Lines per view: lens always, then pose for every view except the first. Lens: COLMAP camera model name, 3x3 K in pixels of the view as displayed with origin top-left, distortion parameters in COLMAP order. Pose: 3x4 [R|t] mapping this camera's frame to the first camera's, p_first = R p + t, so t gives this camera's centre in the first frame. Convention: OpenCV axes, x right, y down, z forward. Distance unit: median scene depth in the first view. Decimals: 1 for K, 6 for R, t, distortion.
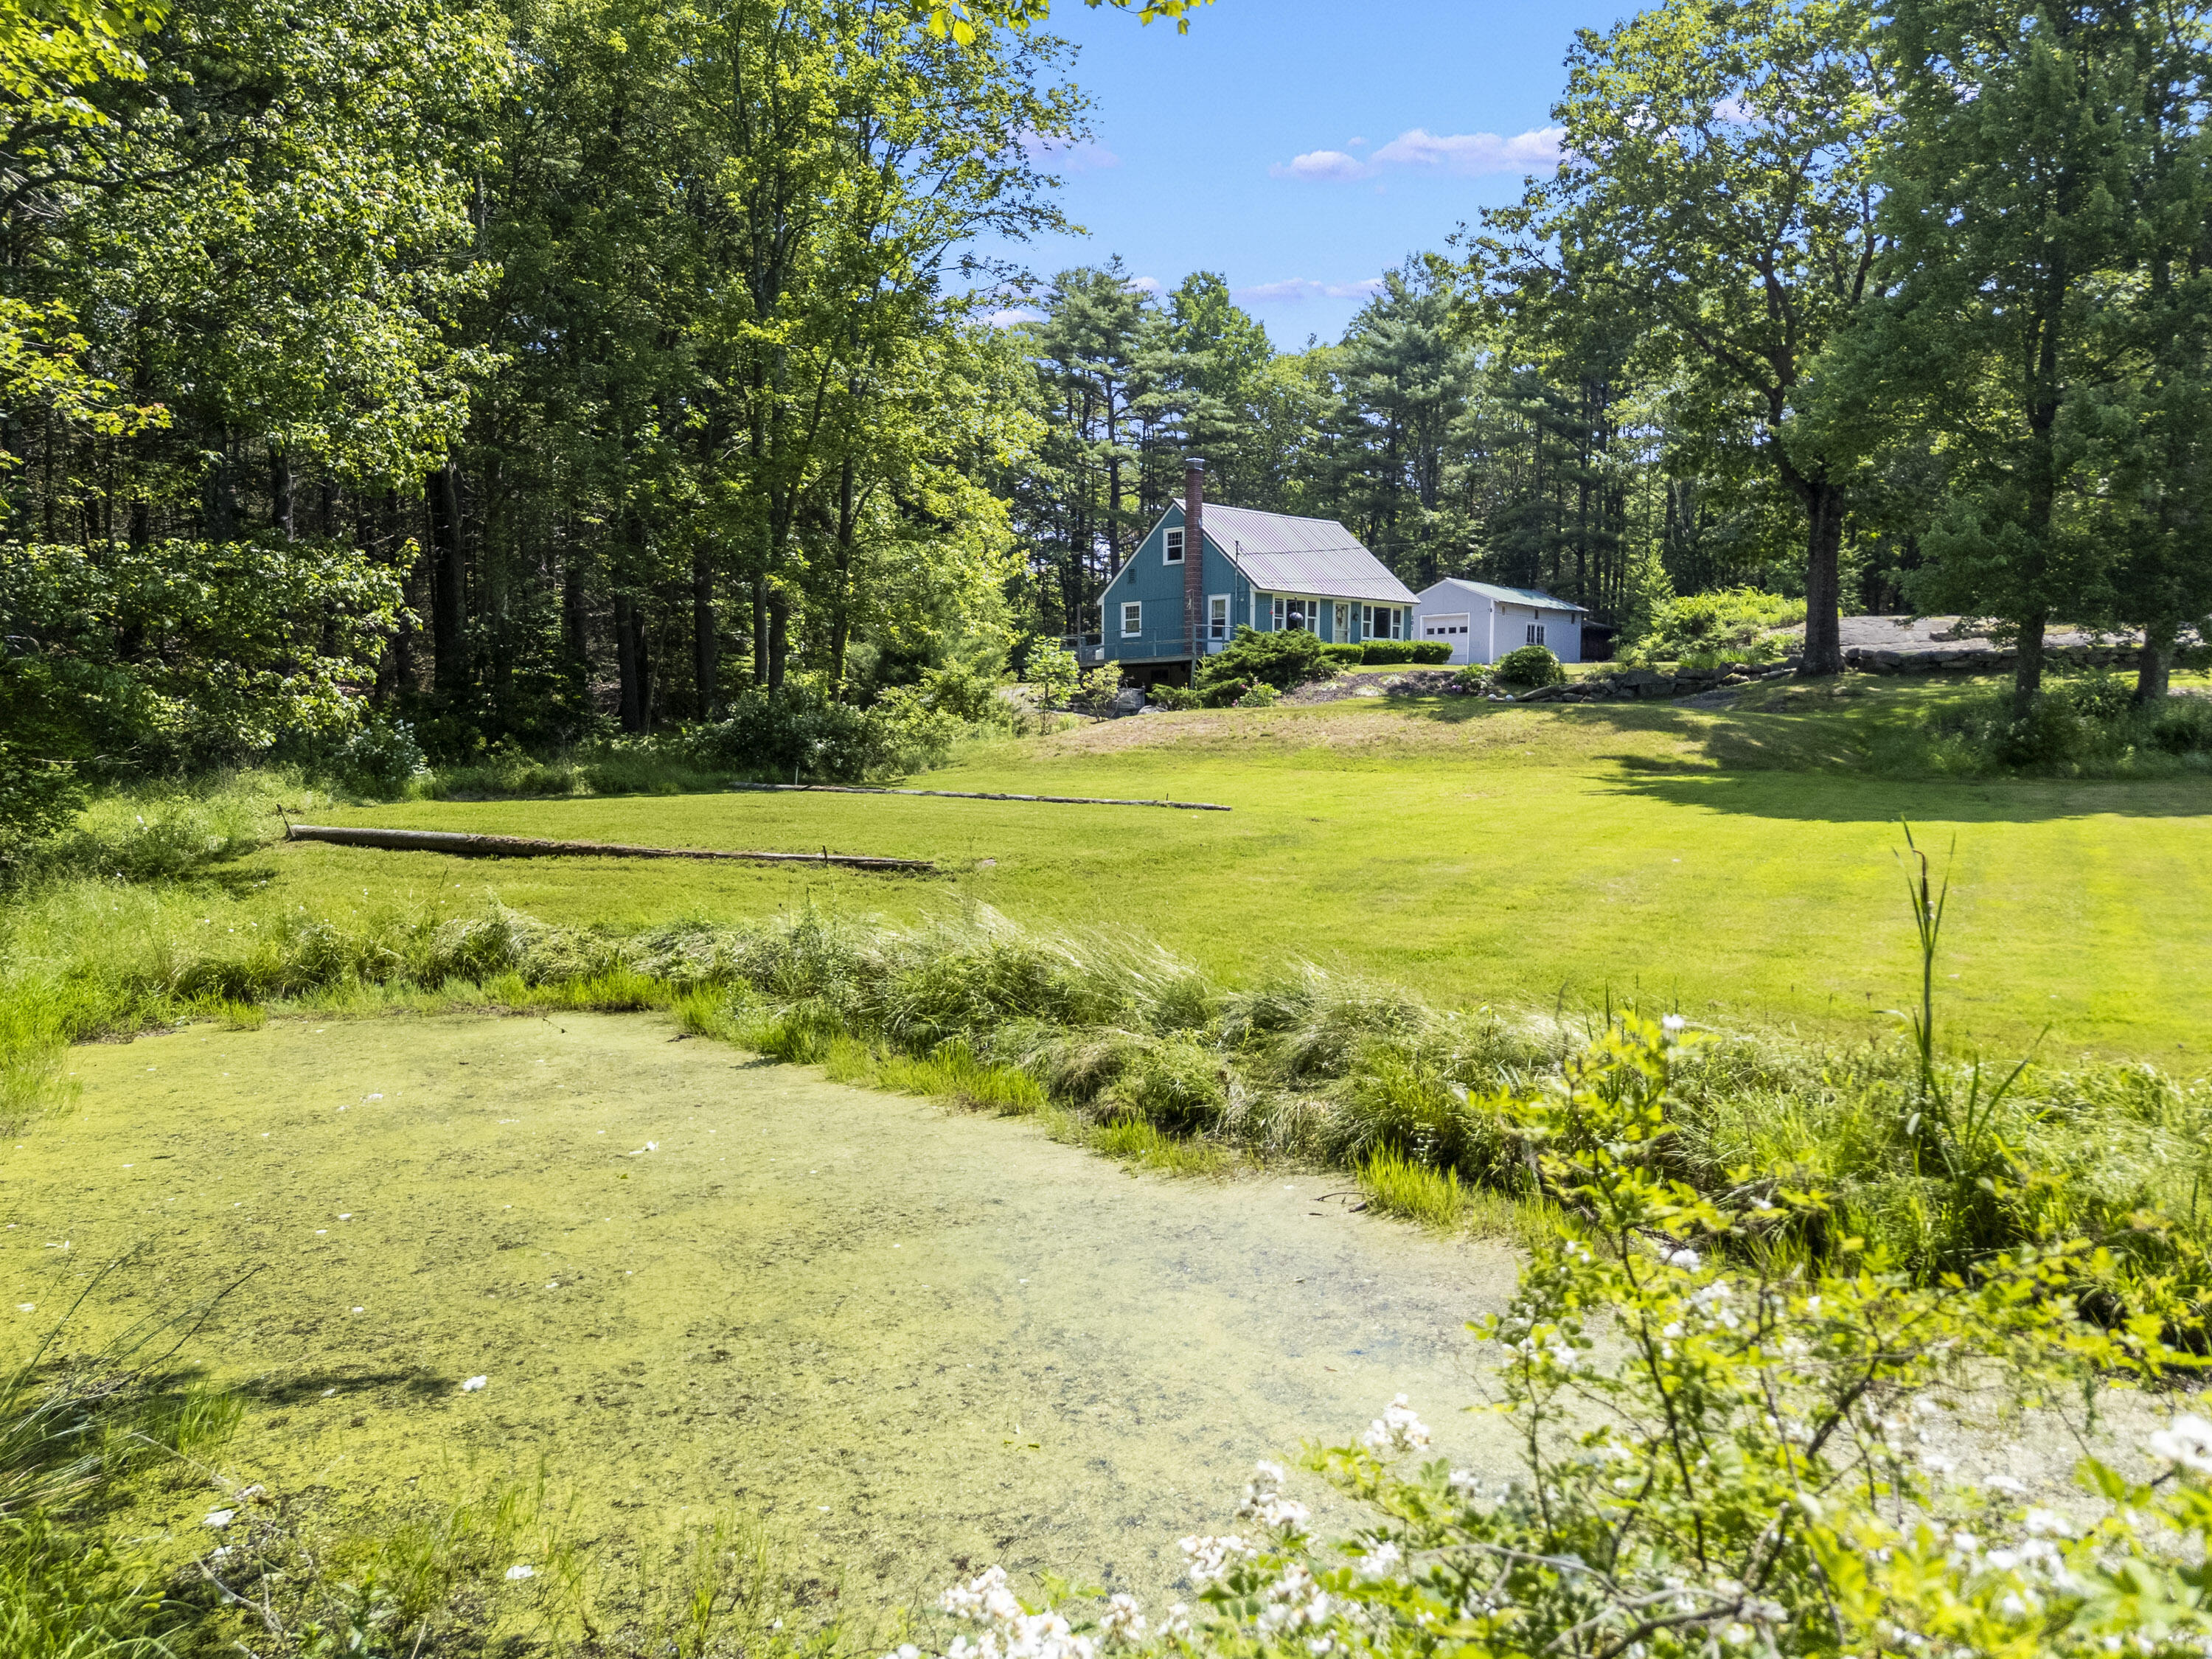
lens RADIAL K [[1627.4, 0, 1128.6], [0, 1627.4, 814.3], [0, 0, 1]] dist [0.079098, -0.071706]
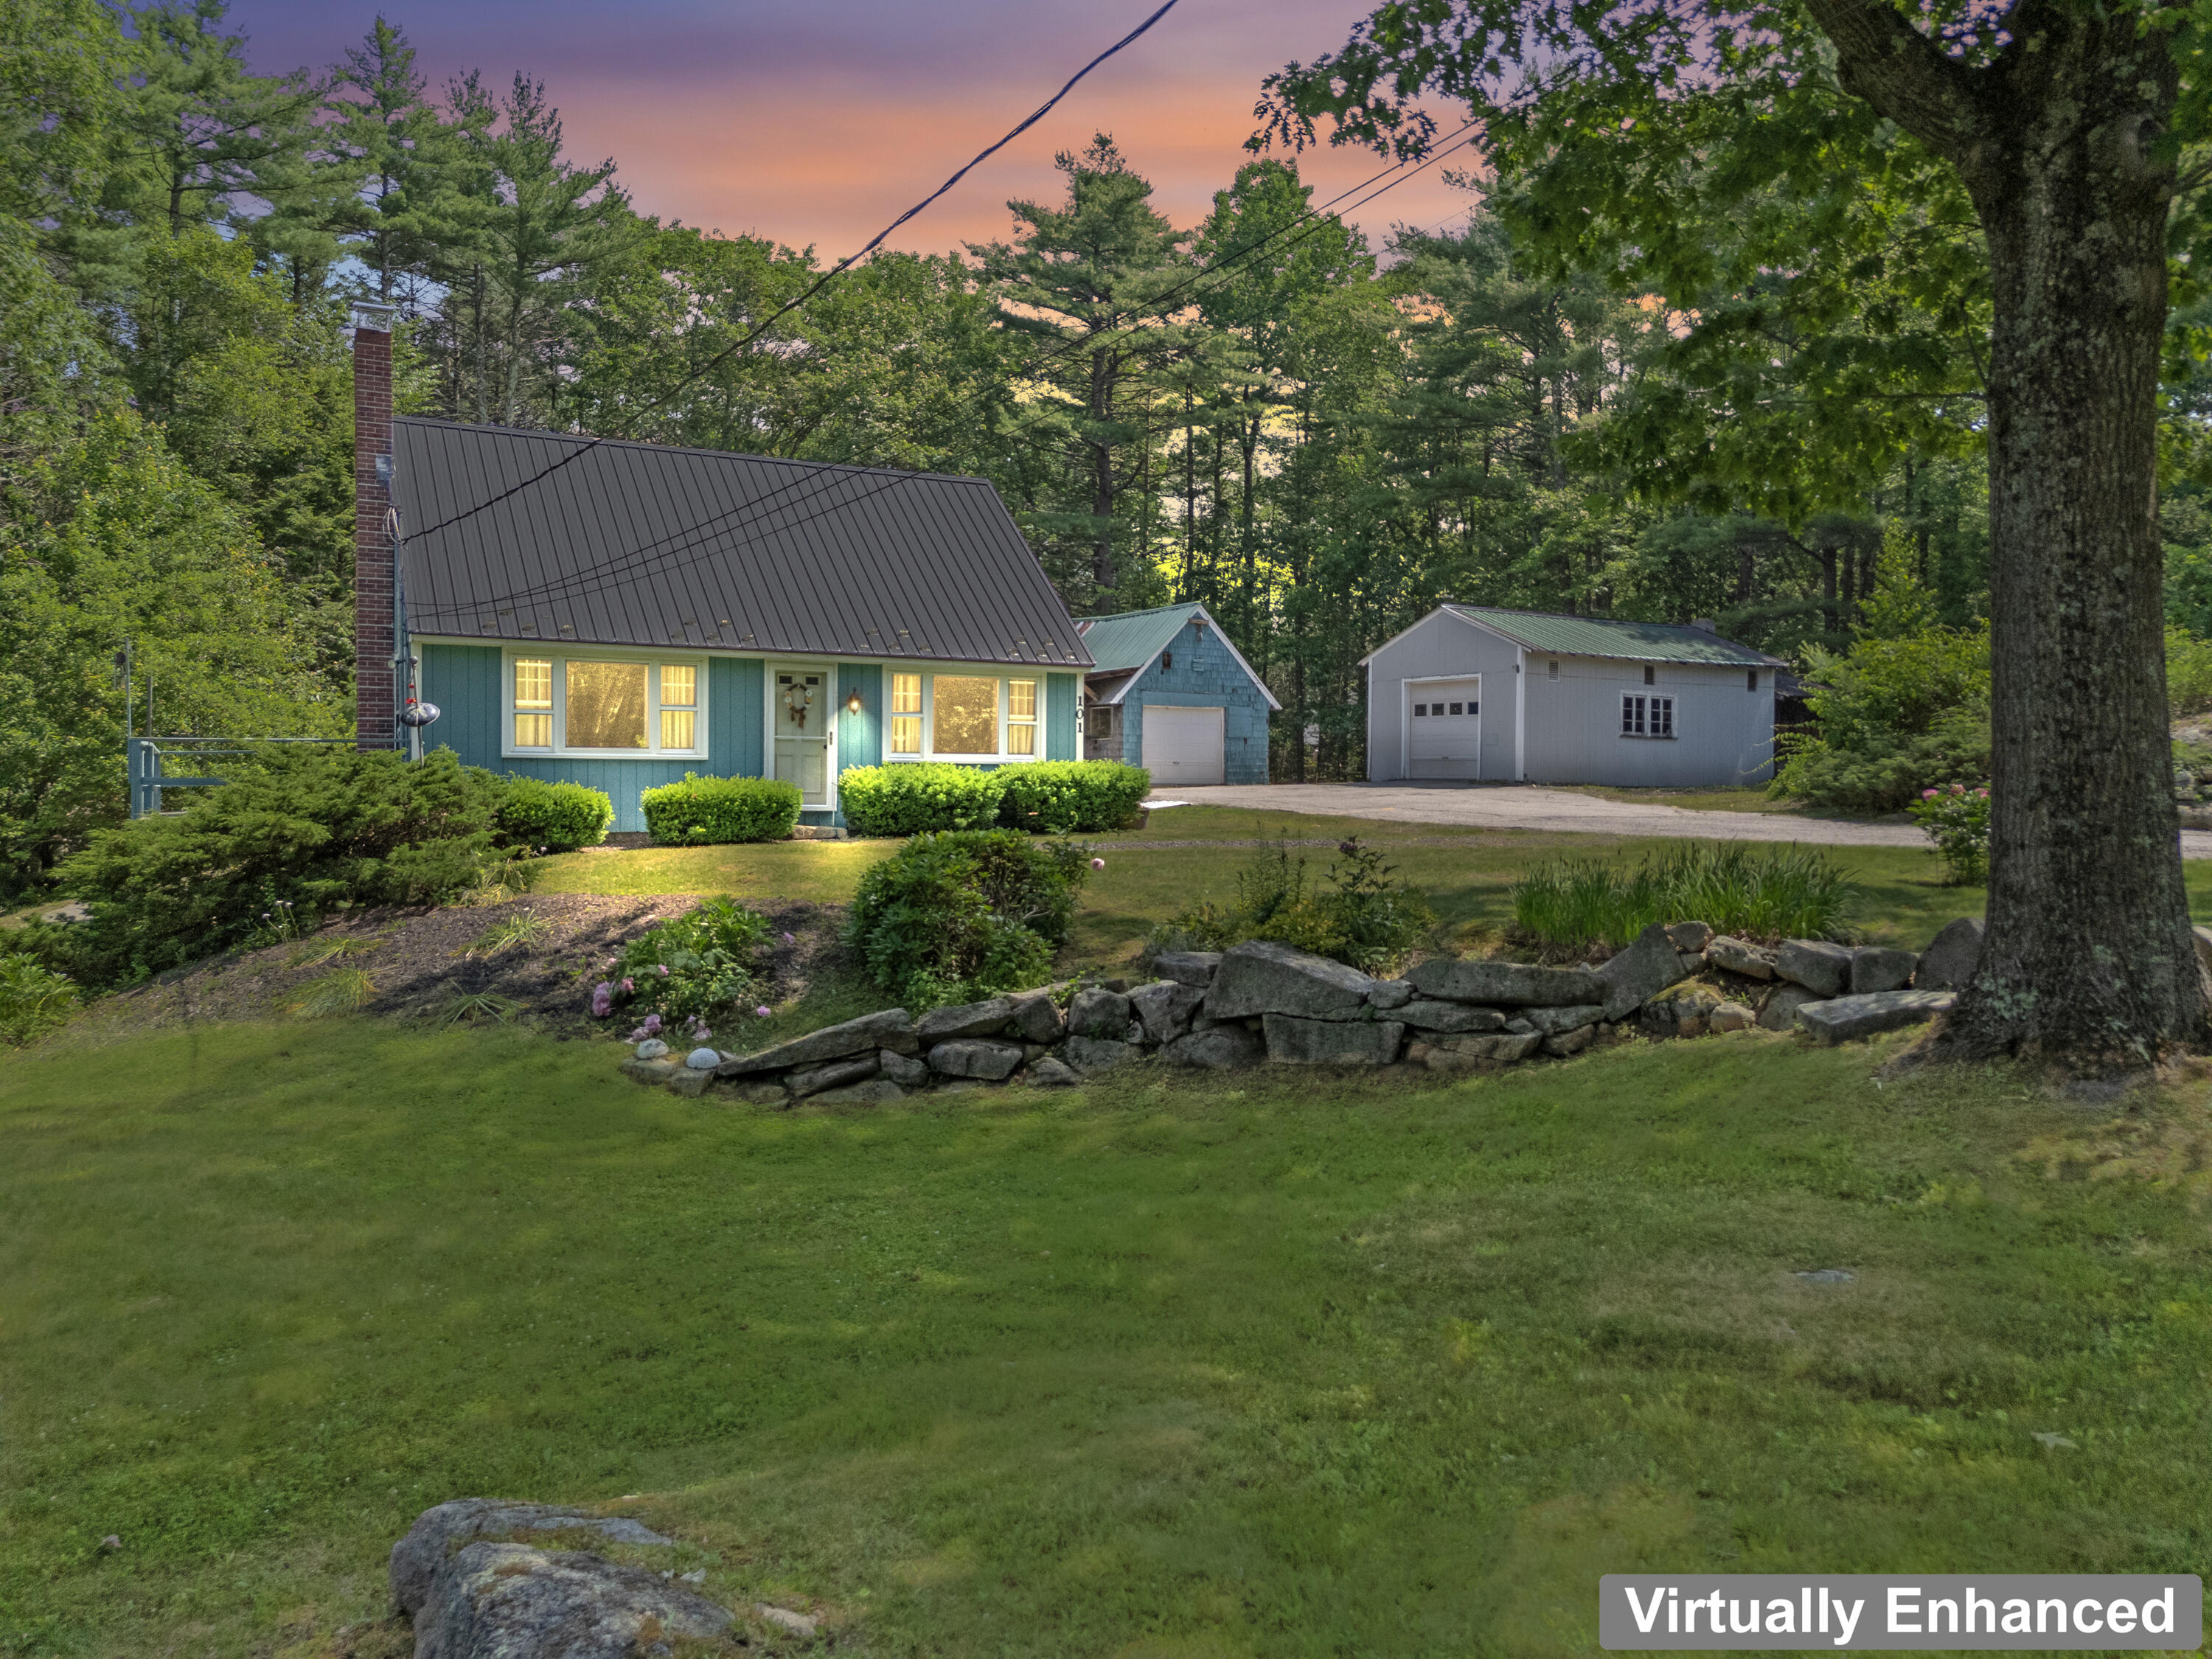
lens RADIAL K [[1558.5, 0, 1108.7], [0, 1558.5, 855.5], [0, 0, 1]] dist [0.100852, -0.120562]
pose [[0.959393, 0.027805, -0.280700, 0.294644], [-0.026443, 0.999613, 0.008639, -0.086943], [0.280831, -0.000865, 0.959757, 0.639963]]
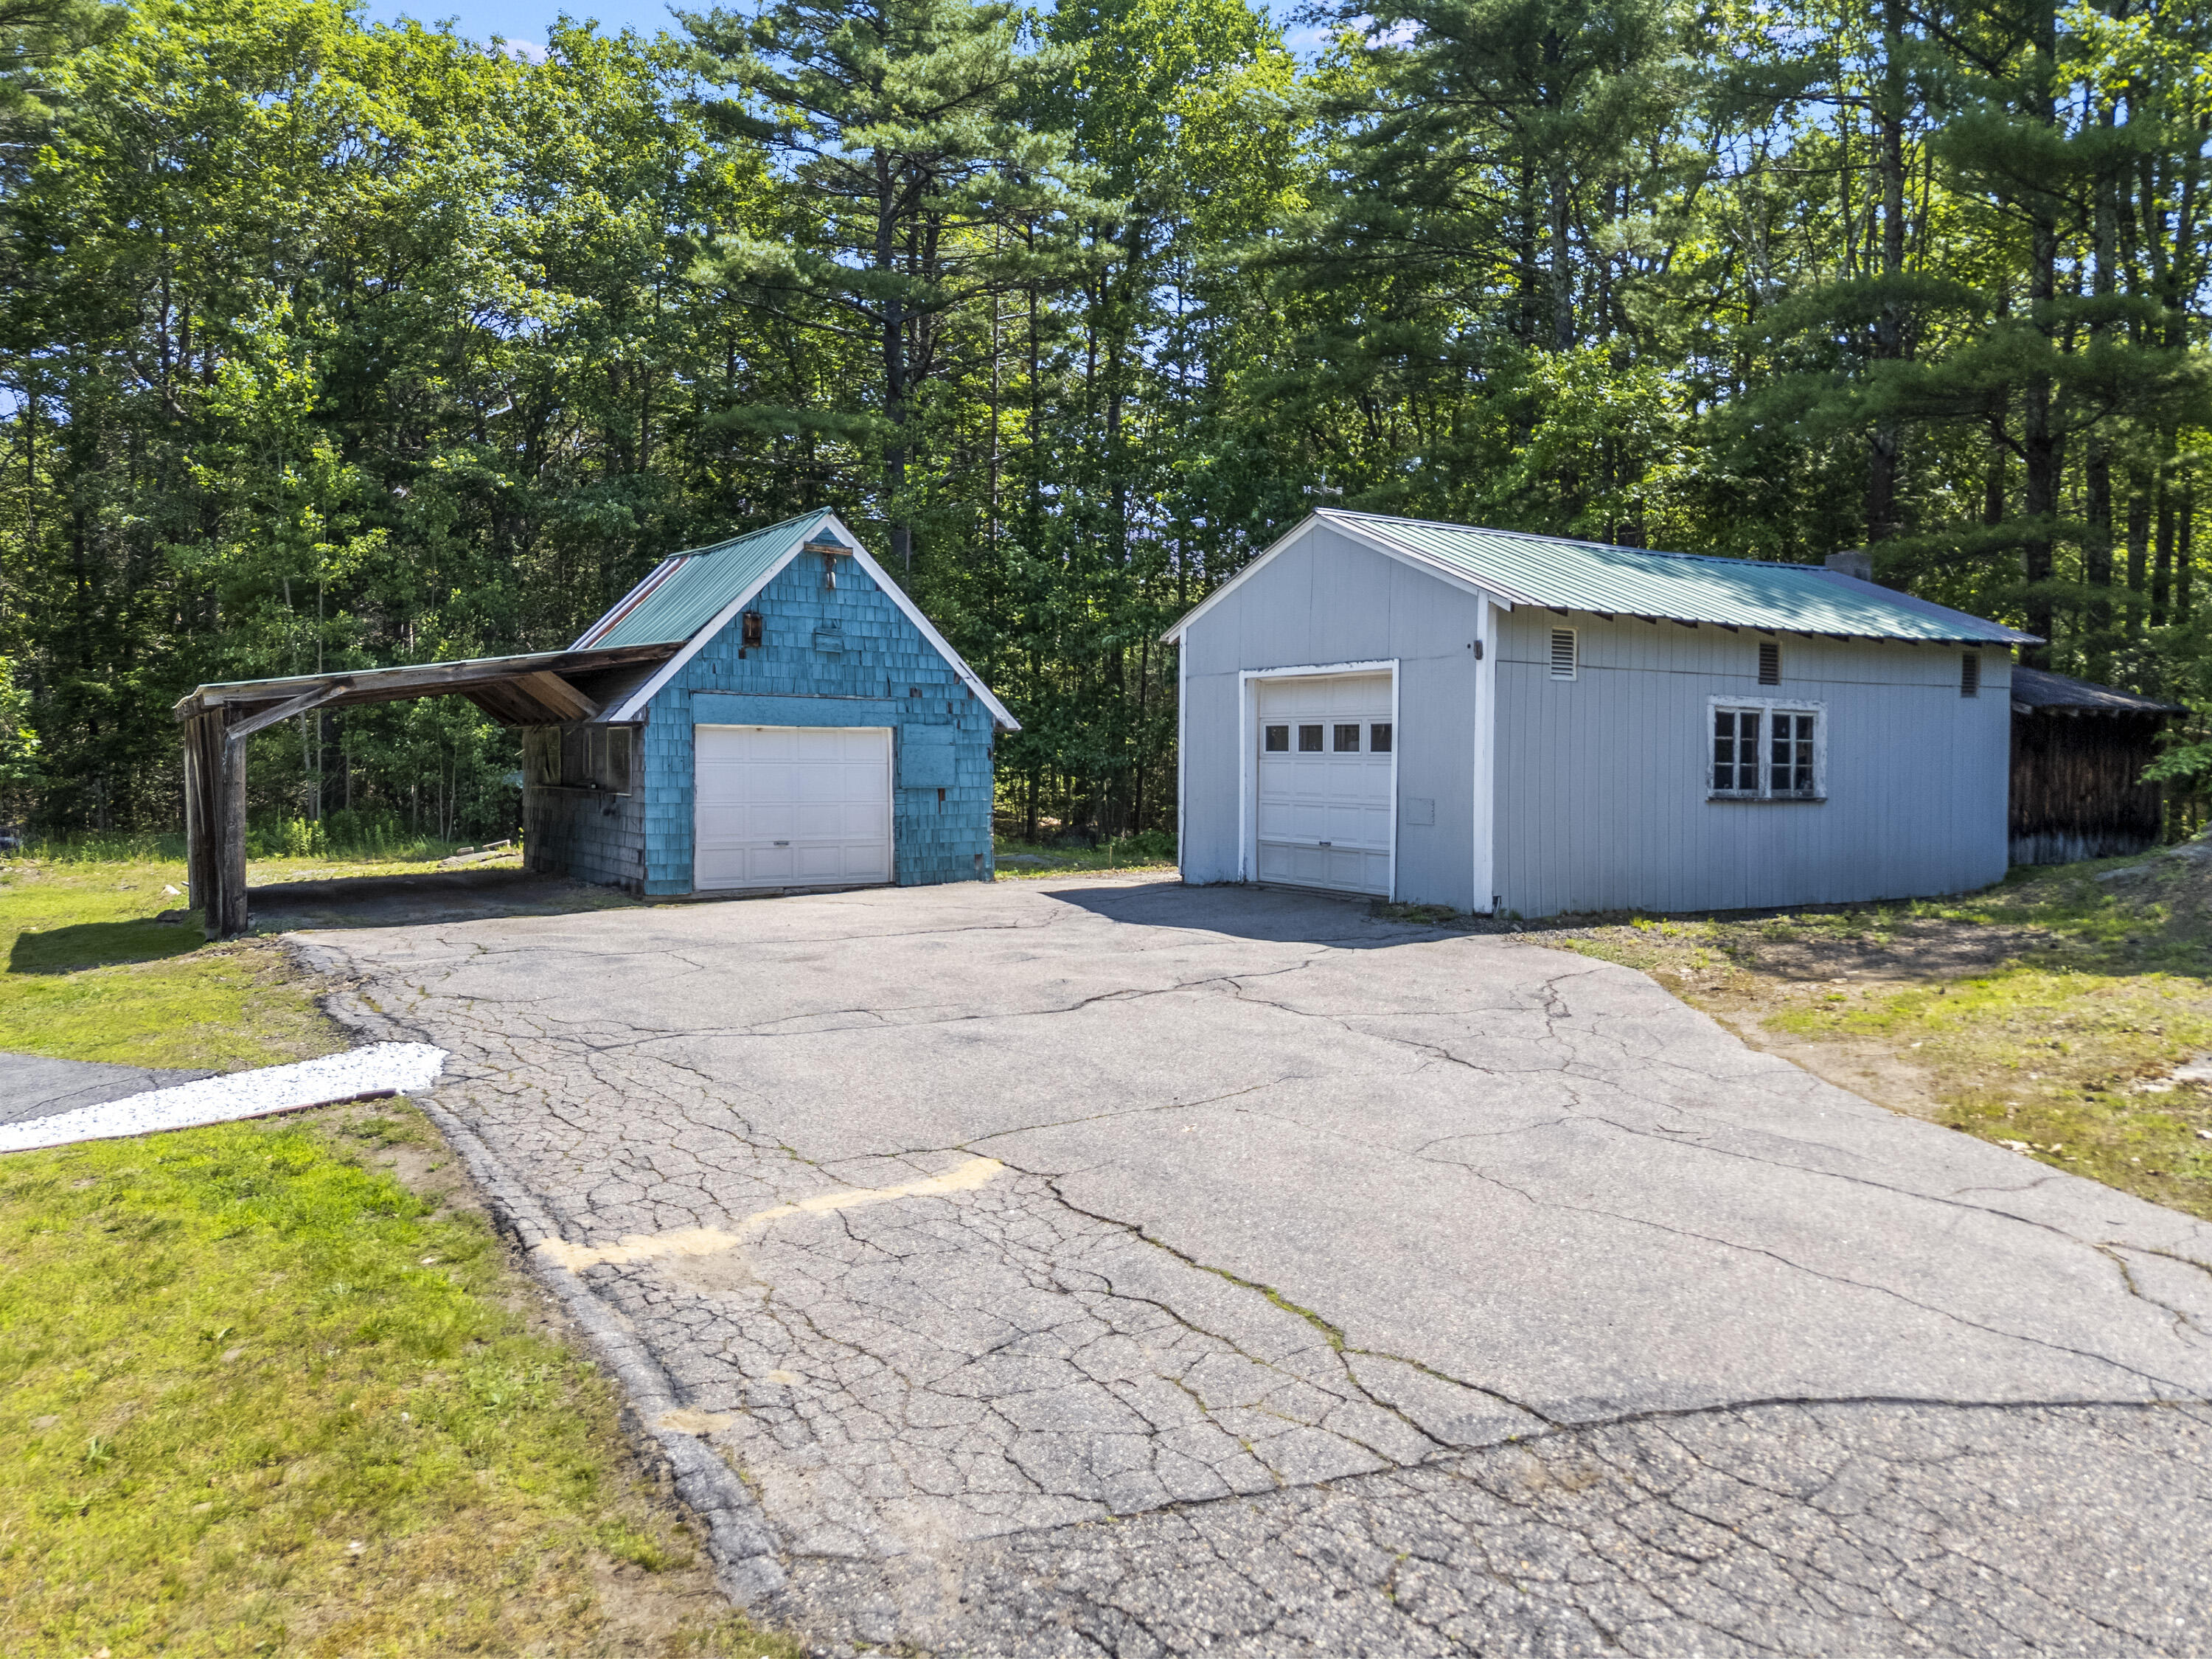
lens RADIAL K [[1627.4, 0, 1128.6], [0, 1627.4, 814.3], [0, 0, 1]] dist [0.079098, -0.071706]
pose [[0.965421, 0.021062, -0.259842, 0.289162], [-0.024630, 0.999642, -0.010482, -0.125185], [0.259528, 0.016520, 0.965594, 0.979518]]
